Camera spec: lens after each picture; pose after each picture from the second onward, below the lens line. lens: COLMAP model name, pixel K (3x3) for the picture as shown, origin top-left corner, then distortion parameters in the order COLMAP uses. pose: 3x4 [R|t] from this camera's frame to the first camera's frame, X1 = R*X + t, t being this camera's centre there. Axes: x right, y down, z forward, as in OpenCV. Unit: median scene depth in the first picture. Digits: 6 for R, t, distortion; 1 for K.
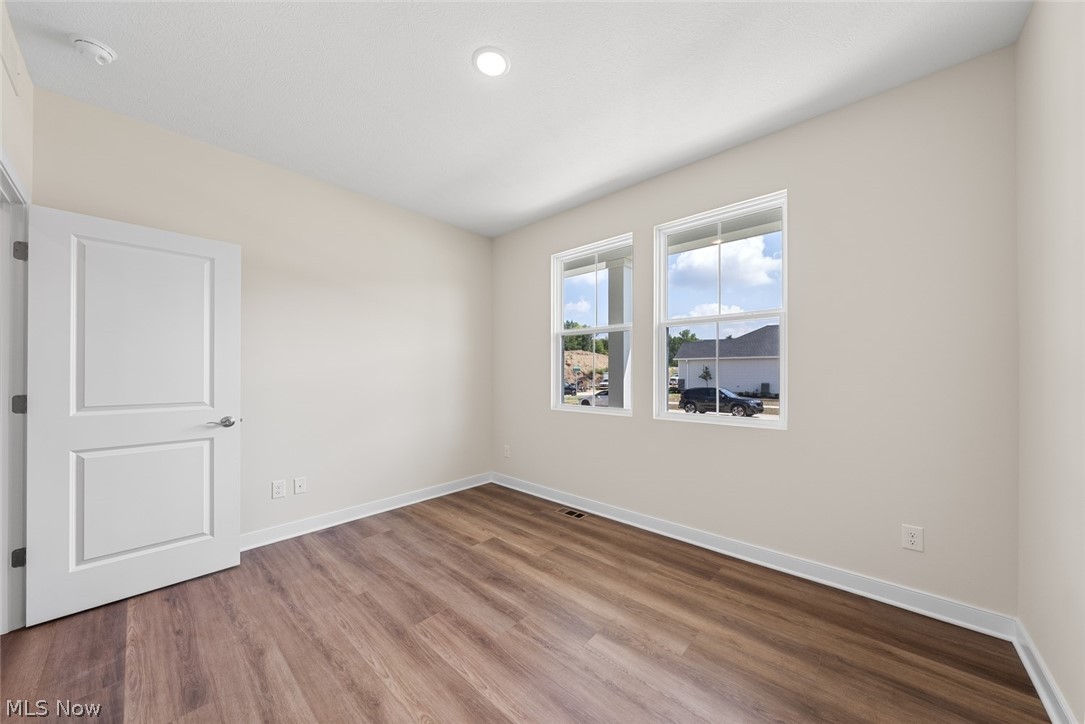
lens RADIAL K [[375.9, 0, 543.9], [0, 375.9, 370.4], [0, 0, 1]] dist [-0.001724, 0.000002]
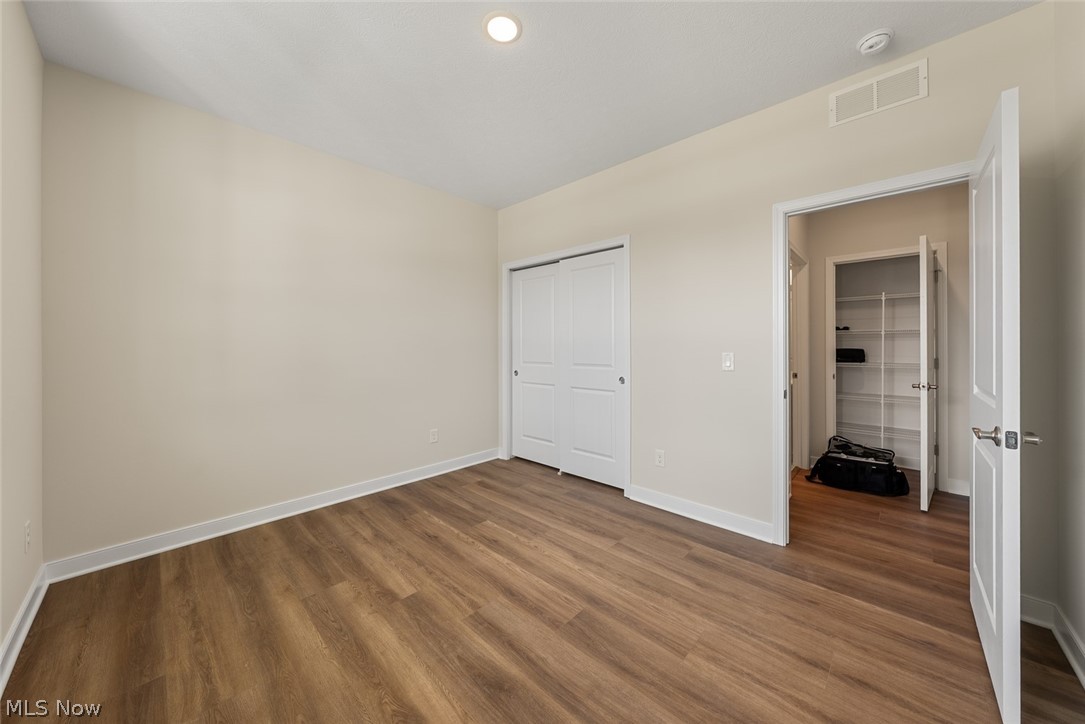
lens RADIAL K [[375.9, 0, 542.7], [0, 375.9, 345.3], [0, 0, 1]] dist [-0.001724, 0.000002]
pose [[-0.999742, 0.004970, 0.022184, -0.269048], [0.004705, 0.999917, -0.011994, 0.014909], [-0.022242, -0.011886, -0.999682, 2.007403]]
